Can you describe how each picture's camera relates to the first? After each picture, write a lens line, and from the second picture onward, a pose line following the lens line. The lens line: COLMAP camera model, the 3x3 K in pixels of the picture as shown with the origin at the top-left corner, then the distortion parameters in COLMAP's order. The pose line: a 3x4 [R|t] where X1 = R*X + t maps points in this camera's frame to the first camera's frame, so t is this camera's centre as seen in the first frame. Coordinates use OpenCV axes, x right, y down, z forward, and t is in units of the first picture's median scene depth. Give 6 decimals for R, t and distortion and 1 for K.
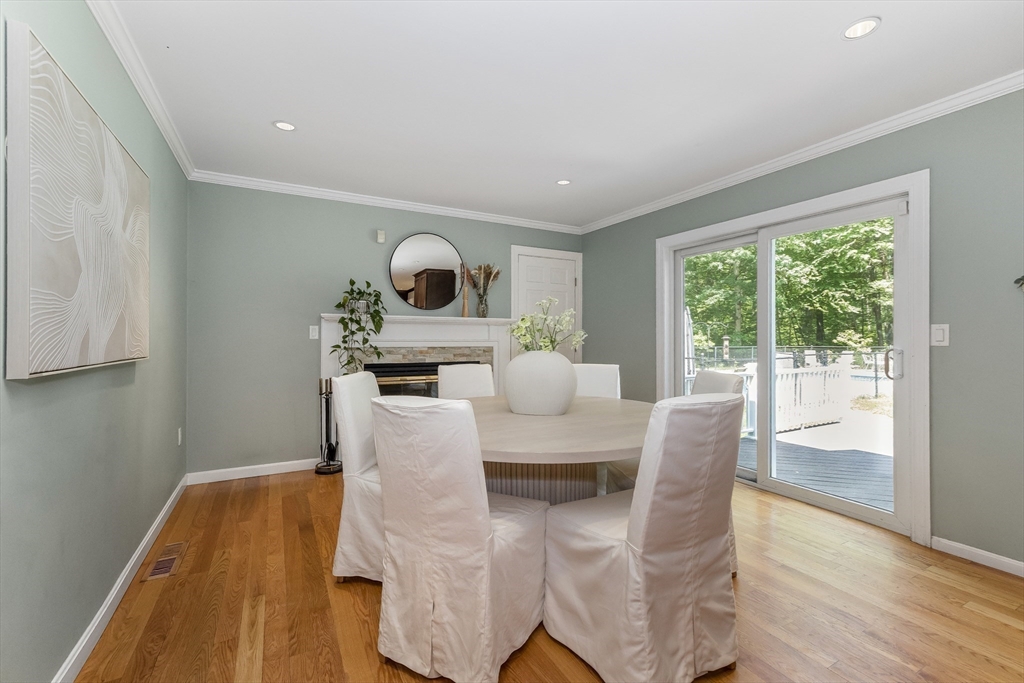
lens RADIAL K [[433.1, 0, 513.0], [0, 433.1, 342.1], [0, 0, 1]] dist [-0.004132, 0.006036]
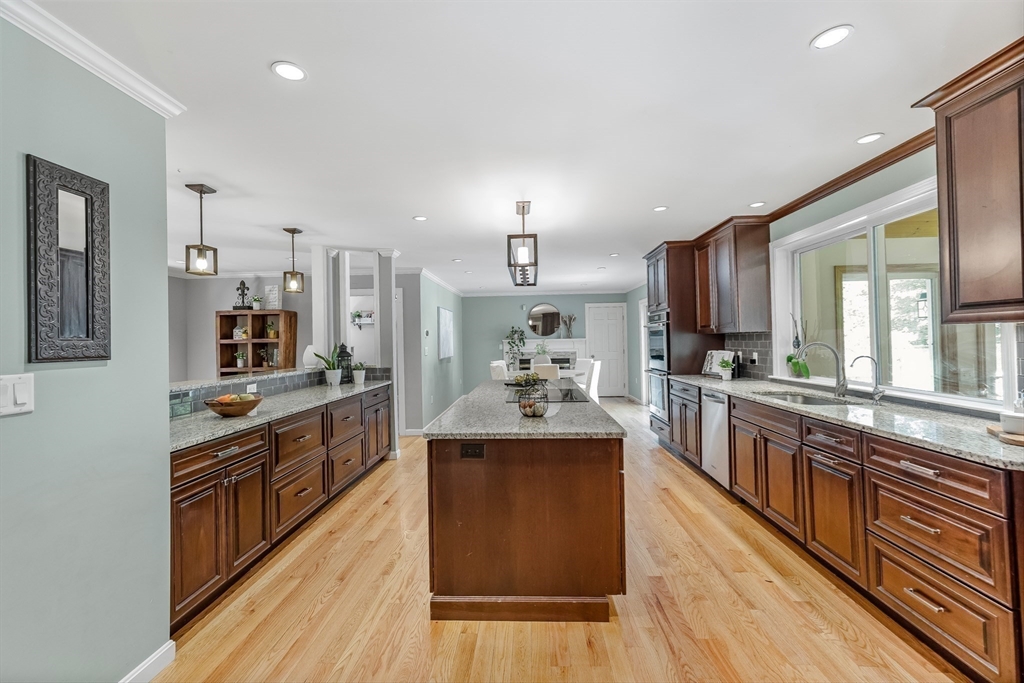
lens RADIAL K [[433.1, 0, 511.3], [0, 433.1, 337.0], [0, 0, 1]] dist [-0.004132, 0.006036]
pose [[0.851104, -0.023317, -0.524480, 0.978690], [0.018093, 0.999723, -0.015085, -0.041534], [0.524686, 0.003349, 0.851289, -1.216444]]
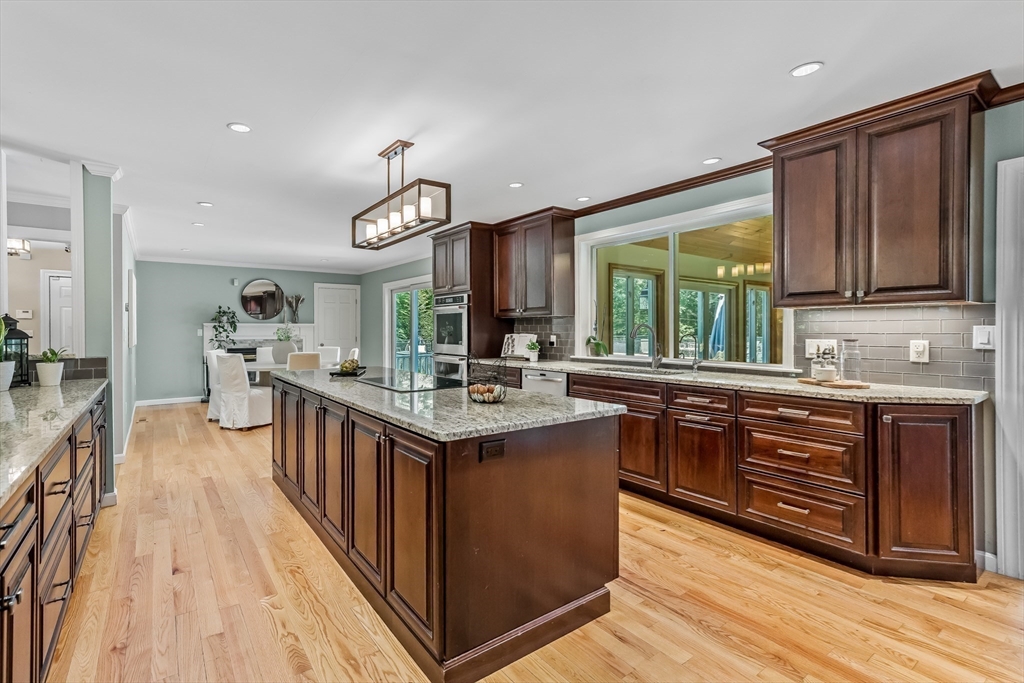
lens RADIAL K [[466.1, 0, 471.7], [0, 466.1, 330.5], [0, 0, 1]] dist [-0.004209, 0.004561]
pose [[0.995449, -0.006605, 0.095066, 0.566361], [0.006813, 0.999975, -0.001861, -0.019130], [-0.095051, 0.002500, 0.995469, -1.218603]]
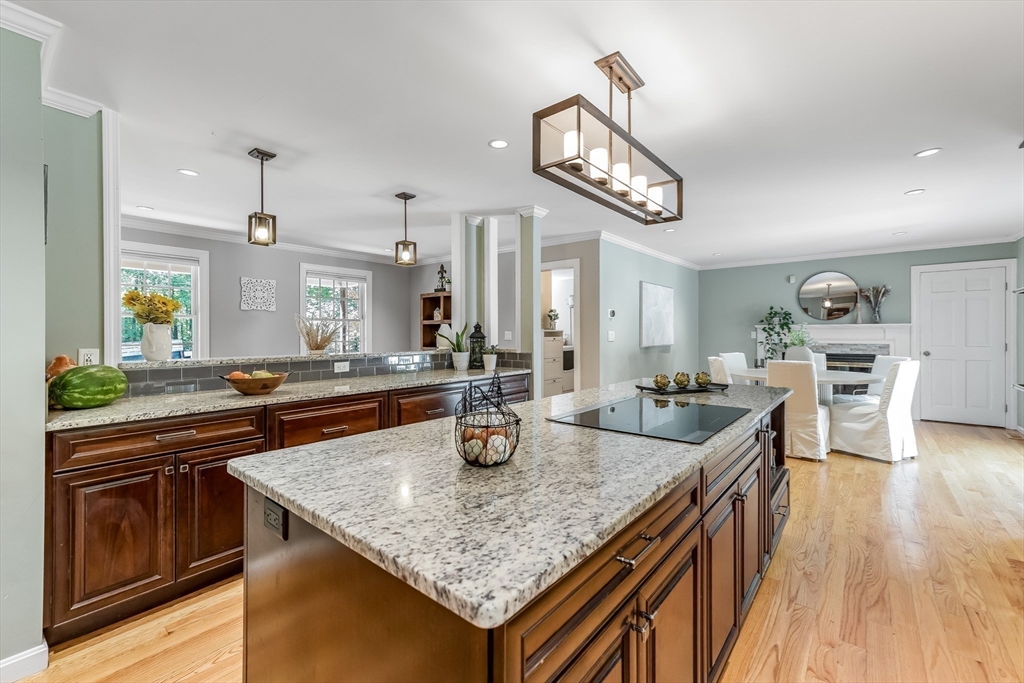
lens RADIAL K [[433.1, 0, 509.5], [0, 433.1, 334.0], [0, 0, 1]] dist [-0.004132, 0.006036]
pose [[0.357908, -0.000211, -0.933757, 0.952987], [-0.002715, 0.999996, -0.001267, -0.020469], [0.933753, 0.002989, 0.357906, -0.712440]]
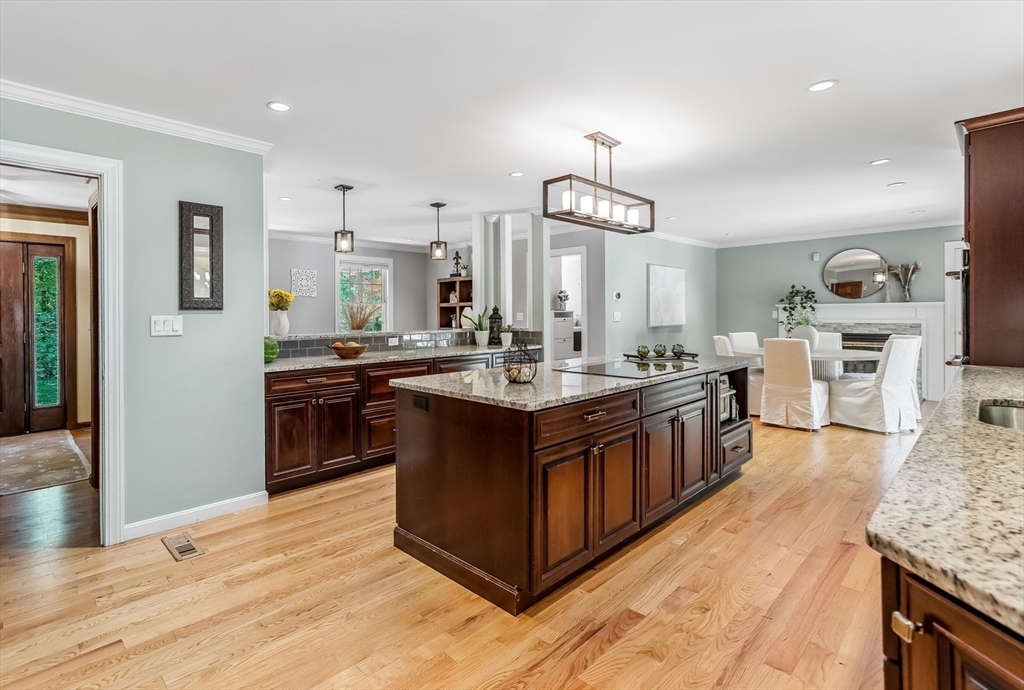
lens RADIAL K [[495.6, 0, 442.7], [0, 495.6, 316.5], [0, 0, 1]] dist [-0.000239, 0.003790]
pose [[0.219122, 0.001340, -0.975696, 1.316454], [0.003071, 0.999993, 0.002063, -0.022410], [0.975693, -0.003448, 0.219117, -0.876102]]
